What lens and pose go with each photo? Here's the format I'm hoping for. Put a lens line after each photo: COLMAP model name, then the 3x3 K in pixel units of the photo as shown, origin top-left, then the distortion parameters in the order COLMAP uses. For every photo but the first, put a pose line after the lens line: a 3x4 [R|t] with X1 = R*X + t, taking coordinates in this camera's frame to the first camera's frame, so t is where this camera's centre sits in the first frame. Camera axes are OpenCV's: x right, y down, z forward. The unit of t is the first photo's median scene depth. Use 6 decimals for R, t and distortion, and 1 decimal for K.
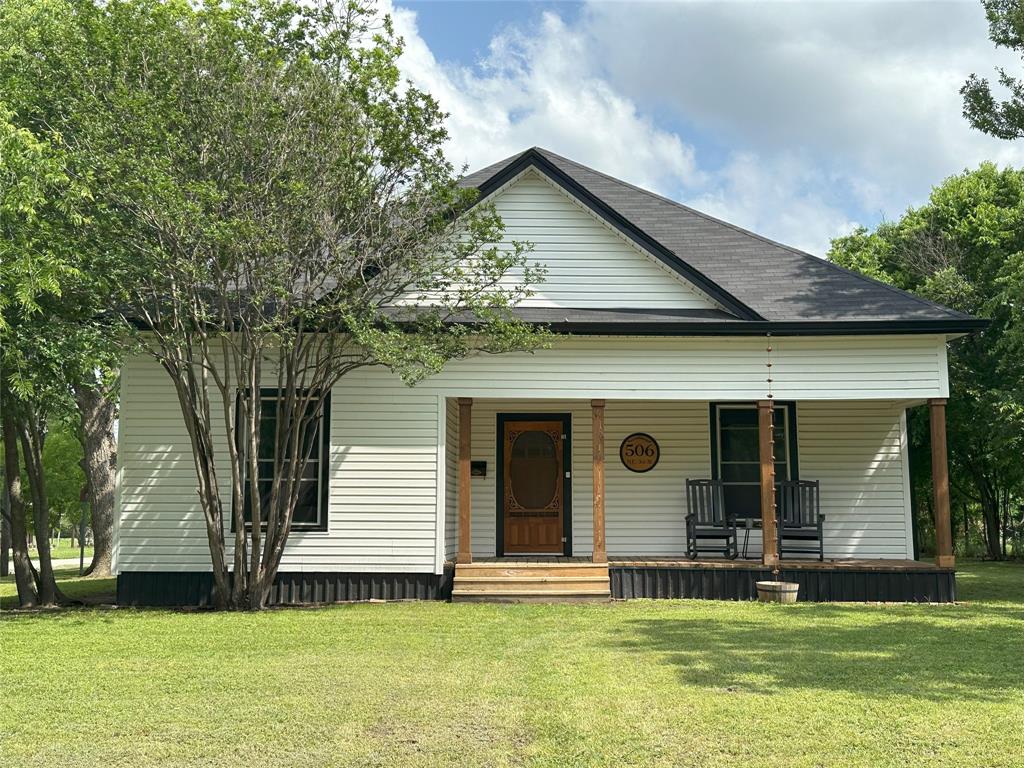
lens RADIAL K [[978.2, 0, 512.0], [0, 978.2, 384.0], [0, 0, 1]] dist [0.109024, 0.004670]
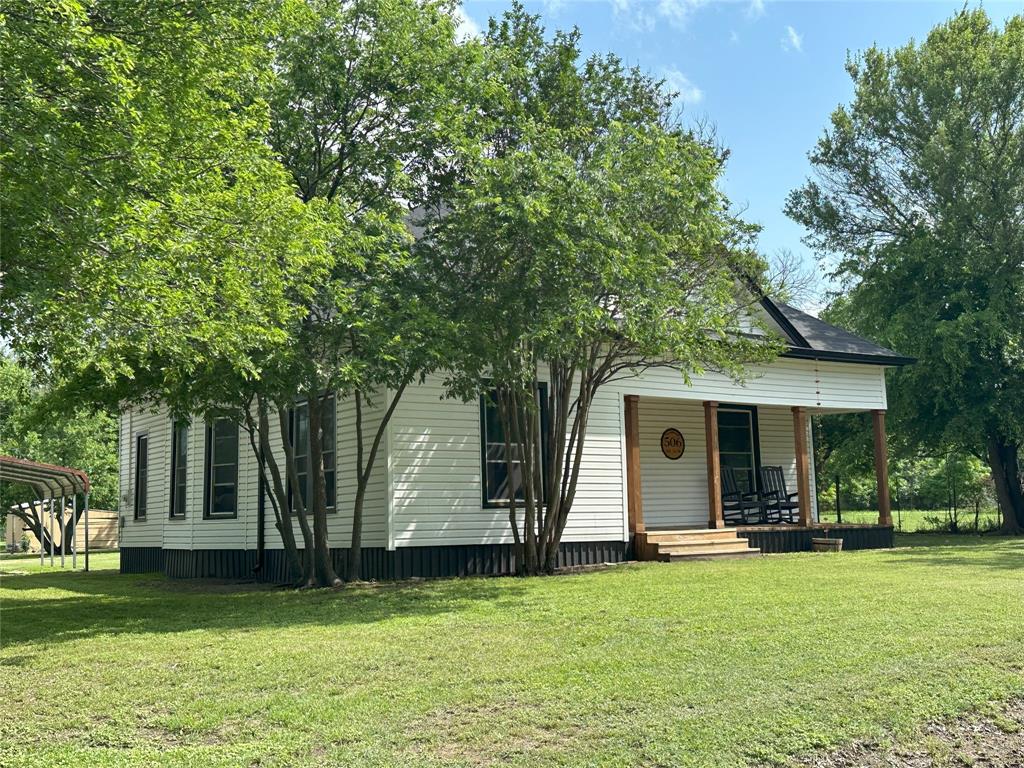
lens RADIAL K [[978.2, 0, 512.0], [0, 978.2, 384.0], [0, 0, 1]] dist [0.109024, 0.004670]
pose [[0.840267, 0.050229, 0.539841, -0.834637], [-0.051364, 0.998596, -0.012965, 0.023653], [-0.539735, -0.016834, 0.841667, 0.066746]]
